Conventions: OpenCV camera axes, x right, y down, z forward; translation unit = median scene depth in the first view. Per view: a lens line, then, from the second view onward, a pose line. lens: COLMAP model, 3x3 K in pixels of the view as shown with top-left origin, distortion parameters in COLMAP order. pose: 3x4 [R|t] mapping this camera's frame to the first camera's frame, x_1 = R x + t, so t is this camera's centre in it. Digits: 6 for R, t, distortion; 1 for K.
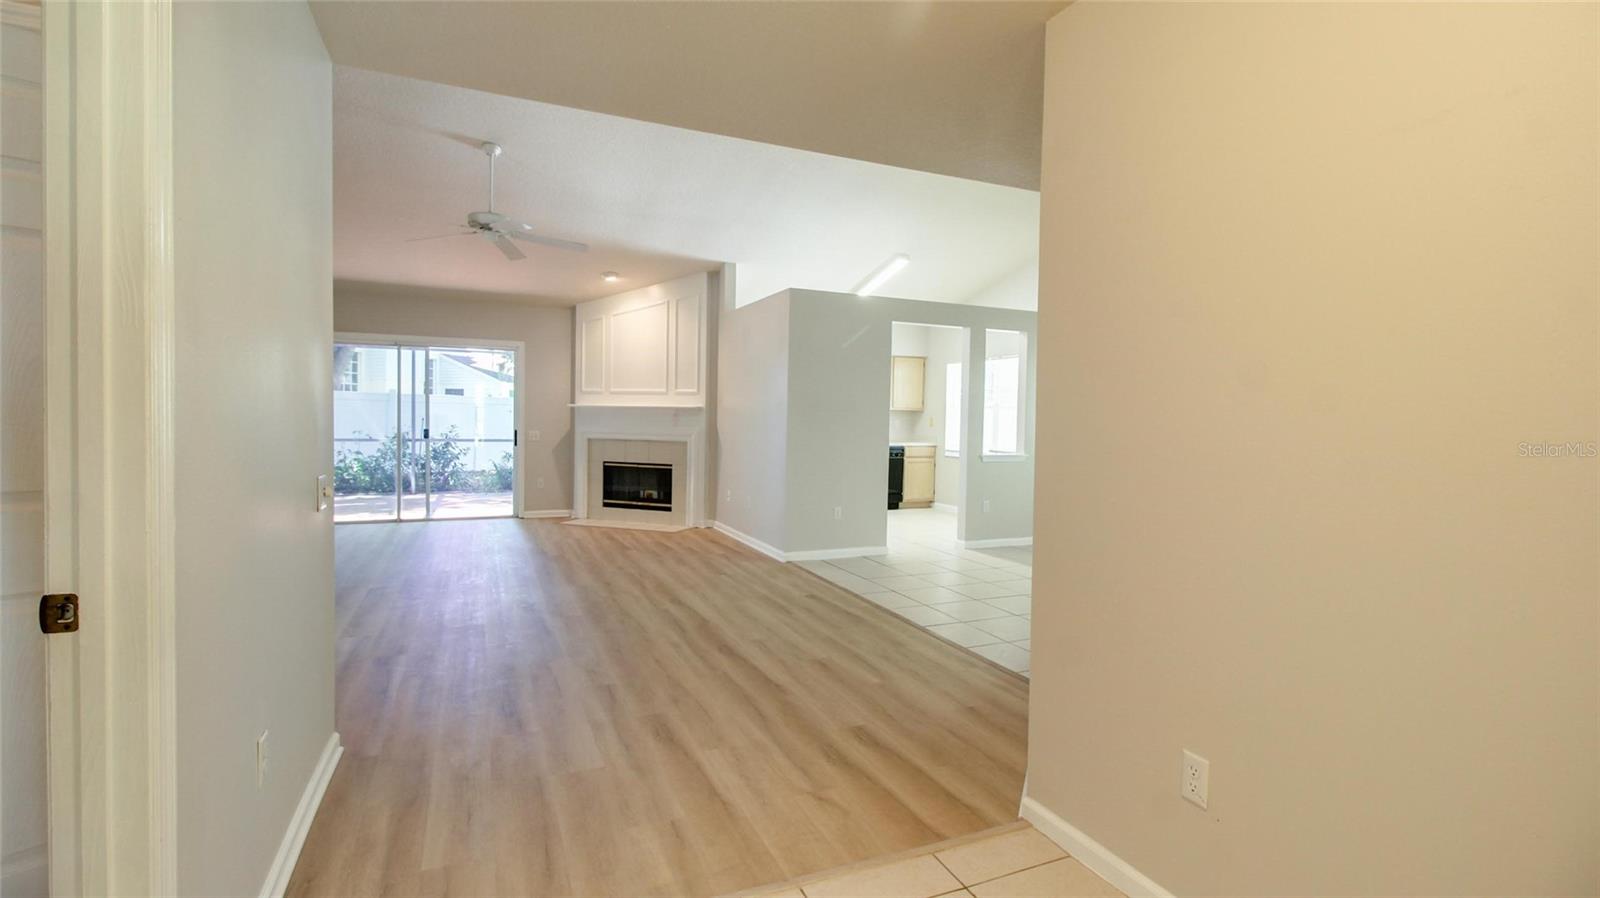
lens RADIAL K [[733.6, 0, 806.9], [0, 733.6, 435.5], [0, 0, 1]] dist [0.017888, -0.012968]
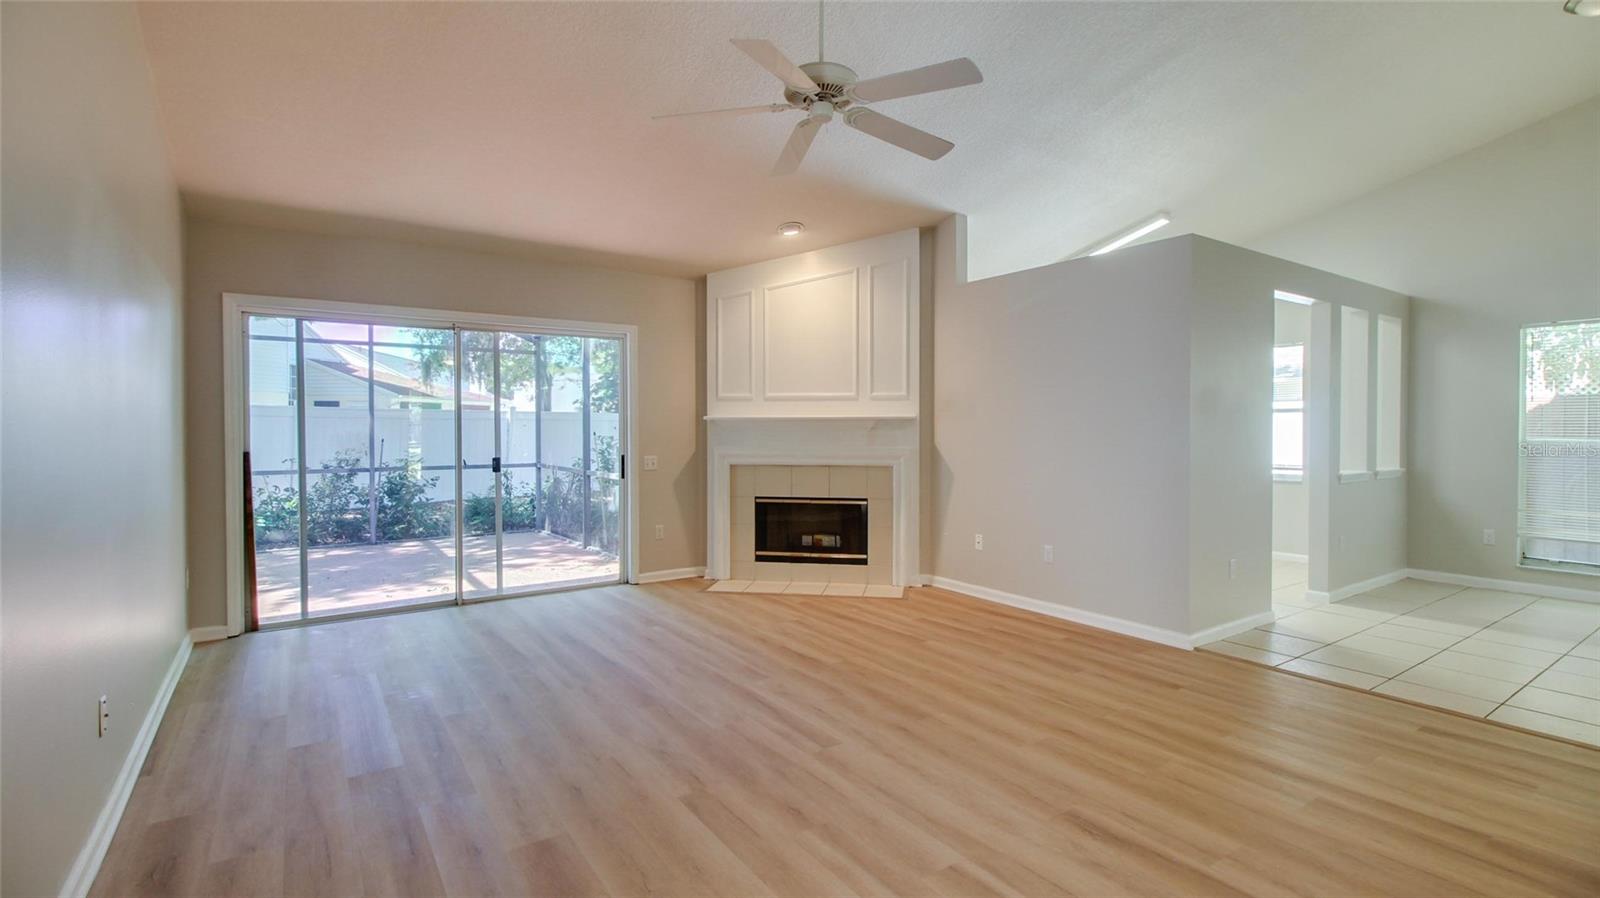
lens RADIAL K [[733.6, 0, 805.3], [0, 733.6, 434.8], [0, 0, 1]] dist [0.017888, -0.012968]
pose [[0.983034, -0.021253, 0.182186, -0.377627], [0.023553, 0.999668, -0.010472, -0.016330], [-0.181903, 0.014585, 0.983208, 0.319328]]
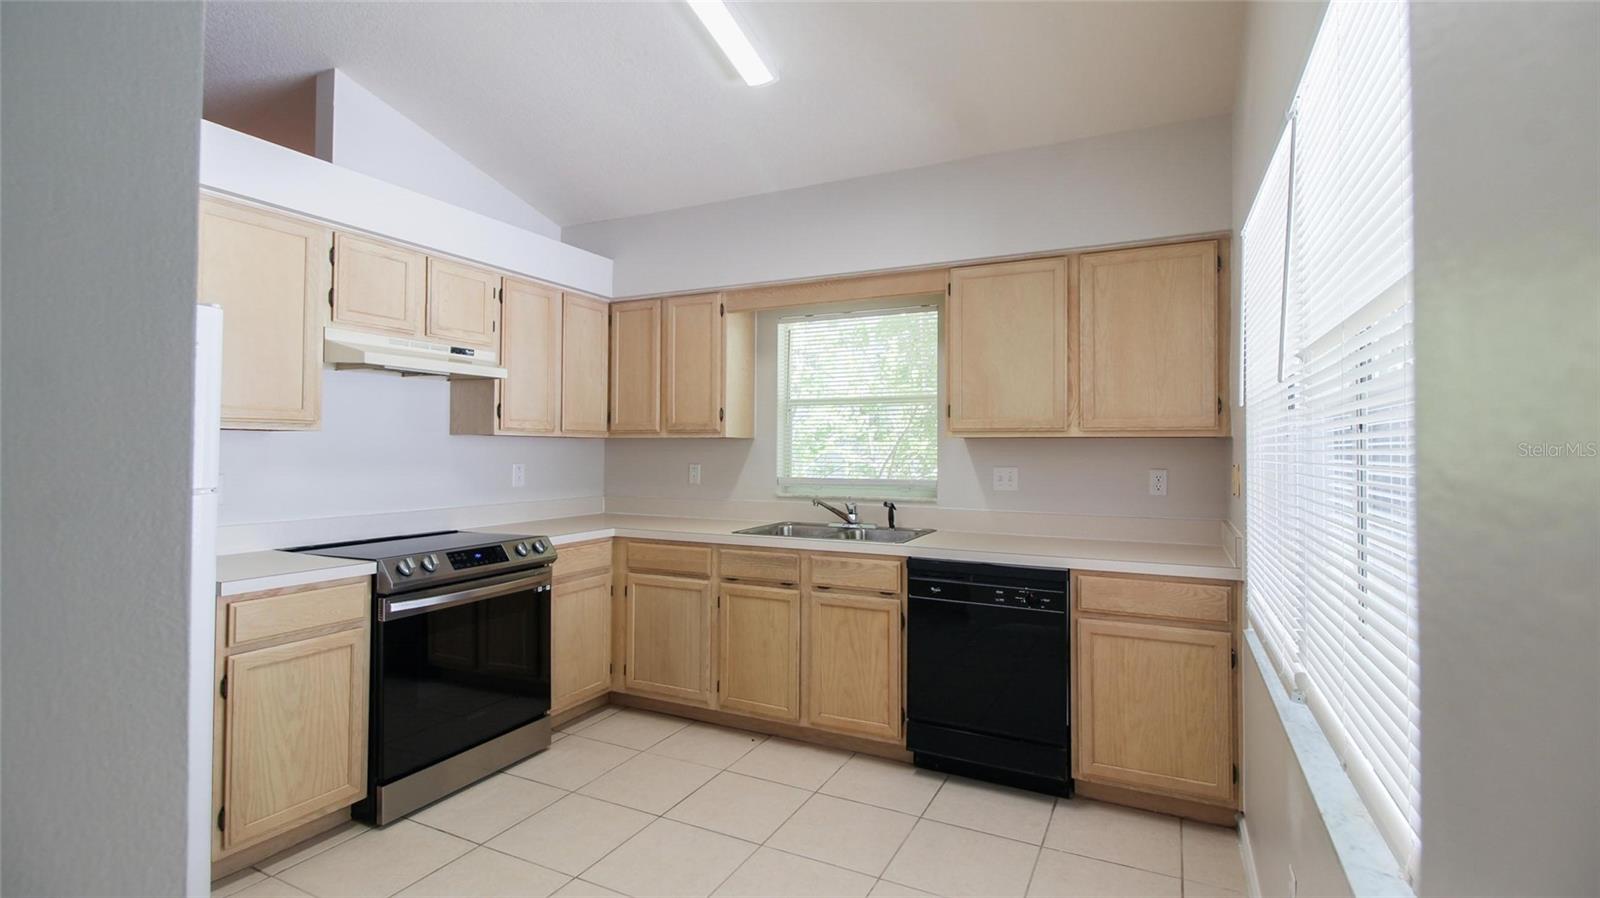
lens RADIAL K [[733.6, 0, 811.6], [0, 733.6, 436.2], [0, 0, 1]] dist [0.017888, -0.012968]
pose [[0.636275, -0.028210, -0.770946, 0.349678], [-0.015240, 0.998677, -0.049120, -0.024776], [0.771312, 0.043003, 0.635003, 0.934591]]
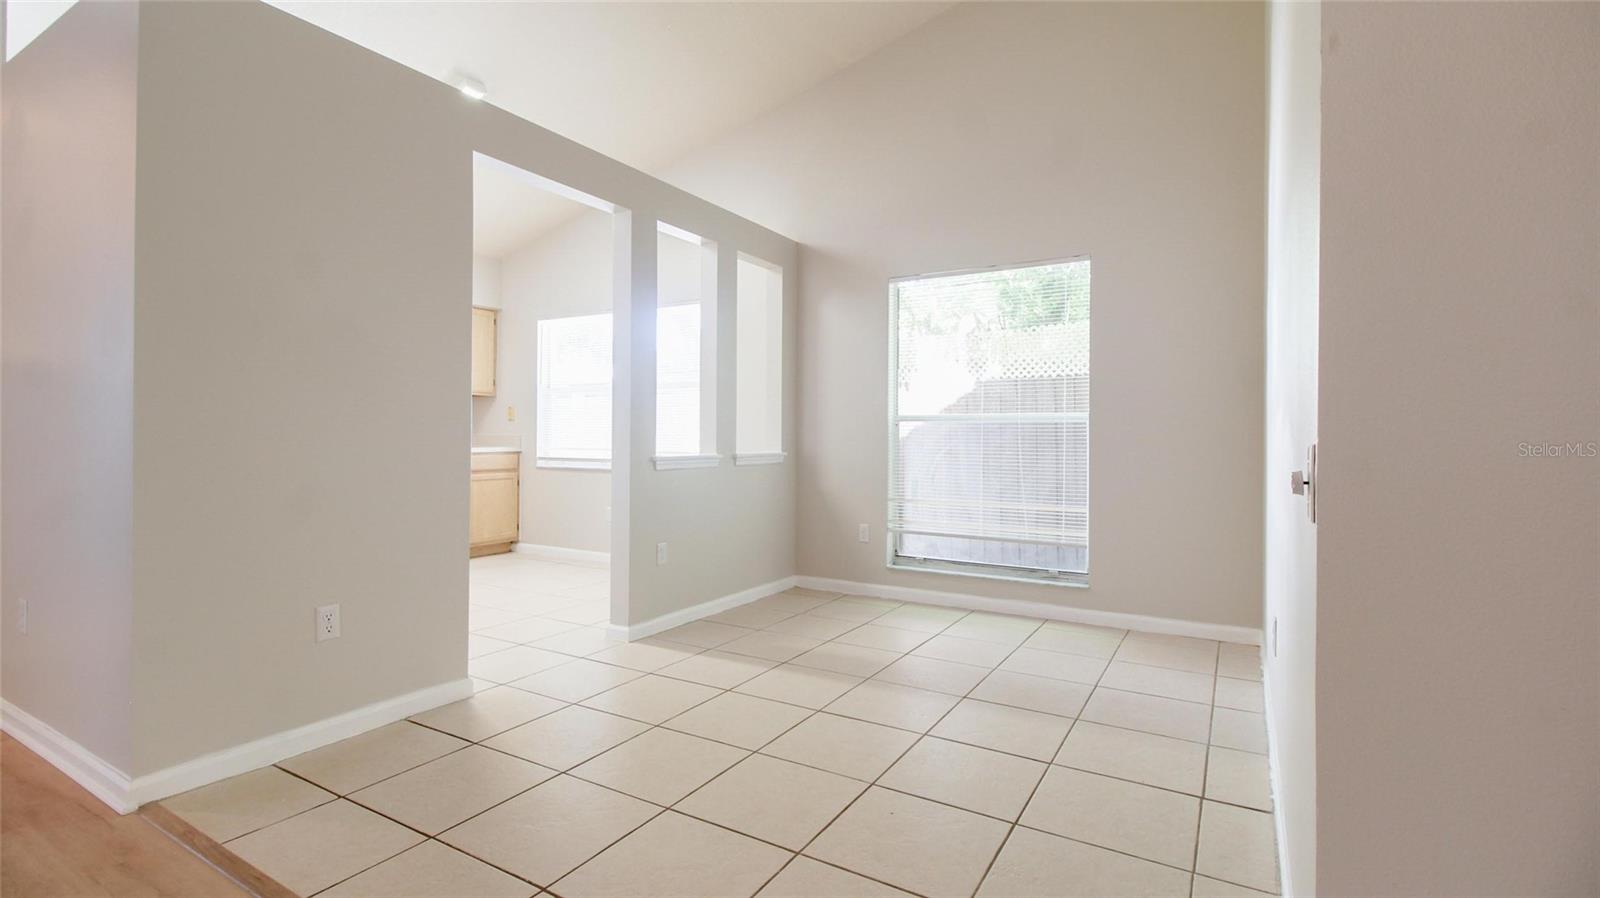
lens RADIAL K [[733.6, 0, 806.7], [0, 733.6, 434.2], [0, 0, 1]] dist [0.017888, -0.012968]
pose [[0.818204, -0.013760, 0.574764, 0.021326], [0.026077, 0.999573, -0.013192, 0.017555], [-0.574337, 0.025782, 0.818213, 0.442956]]
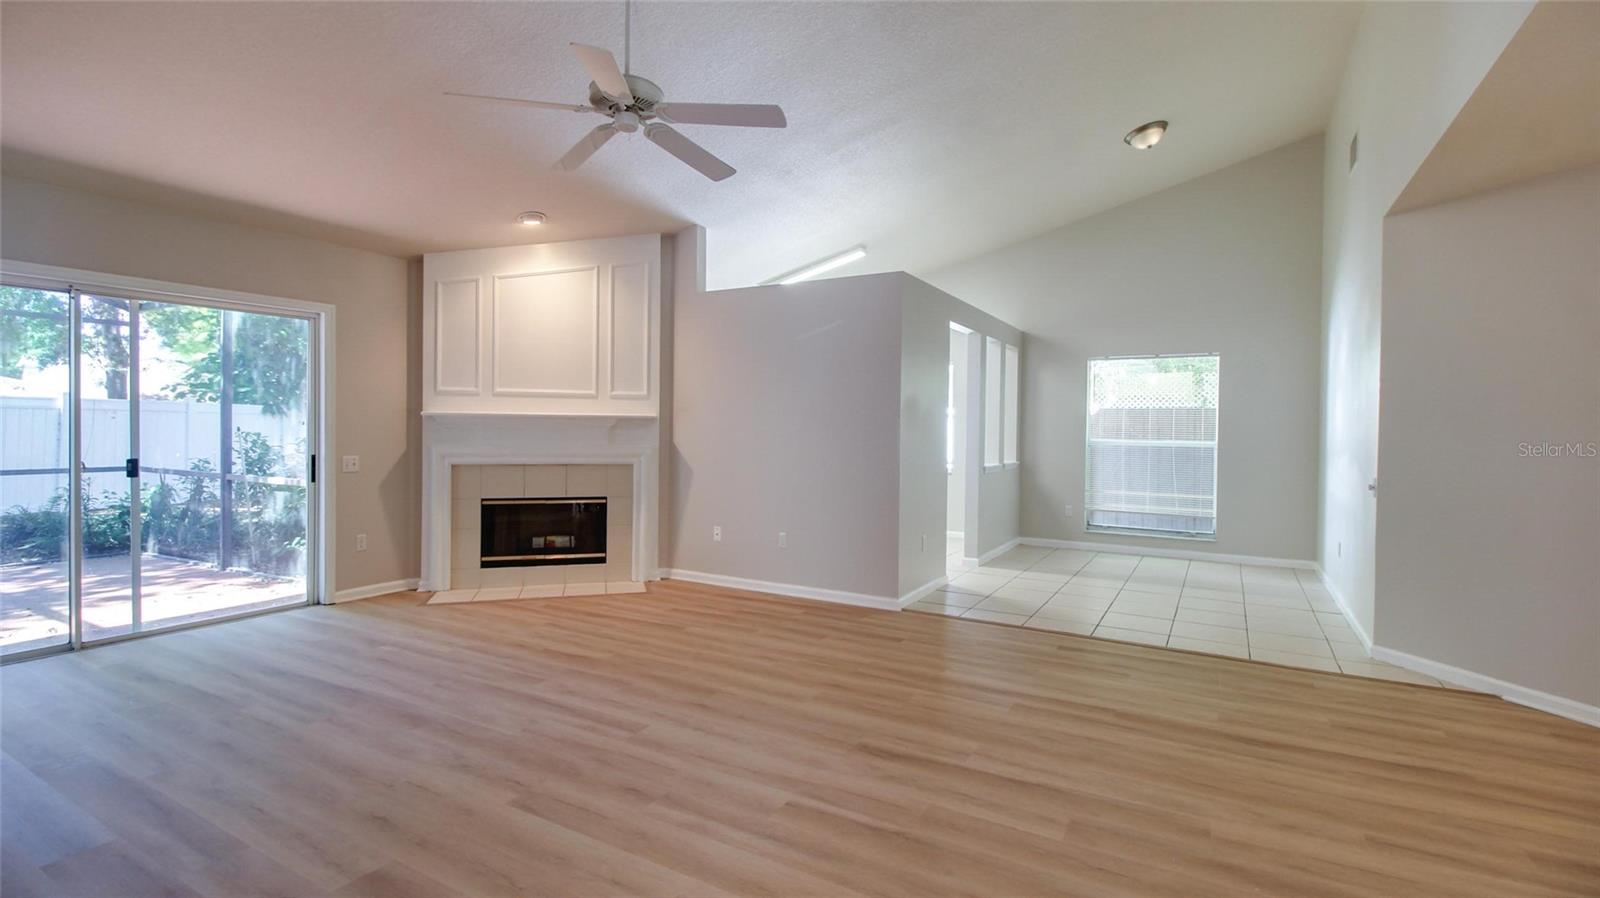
lens RADIAL K [[733.6, 0, 807.8], [0, 733.6, 434.7], [0, 0, 1]] dist [0.017888, -0.012968]
pose [[0.807861, -0.015408, 0.589171, -0.453109], [0.018586, 0.999827, 0.000663, -0.017810], [-0.589080, 0.010415, 0.808008, 0.315639]]
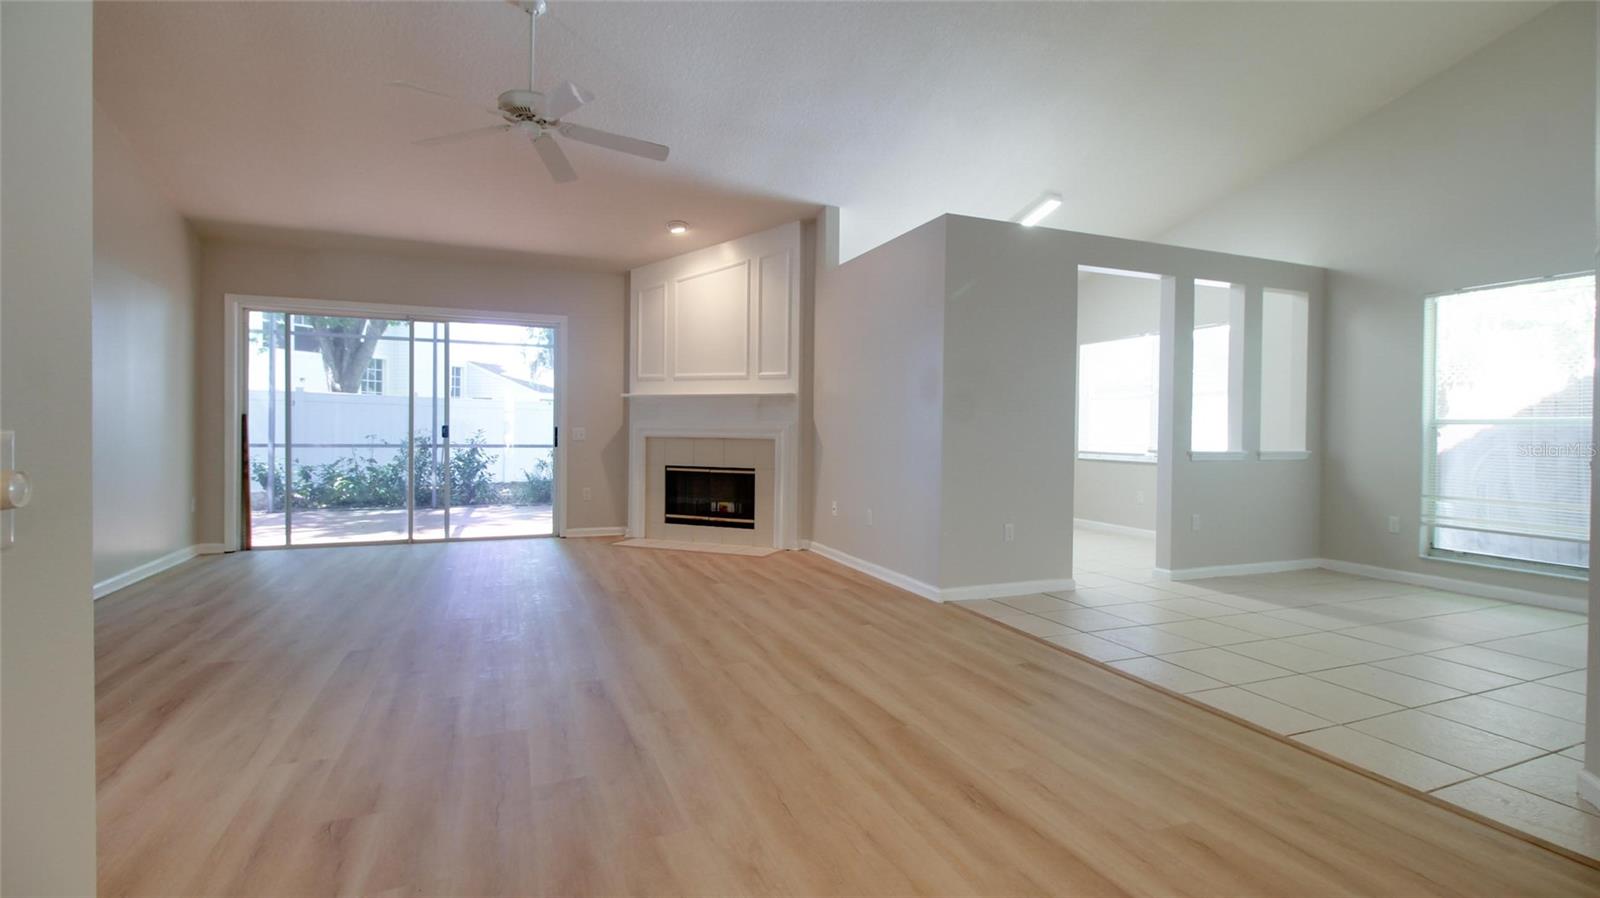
lens RADIAL K [[733.6, 0, 807.3], [0, 733.6, 433.9], [0, 0, 1]] dist [0.017888, -0.012968]
pose [[0.999490, -0.006537, -0.031249, -0.105148], [0.005894, 0.999770, -0.020641, 0.019464], [0.031377, 0.020446, 0.999298, 0.225722]]
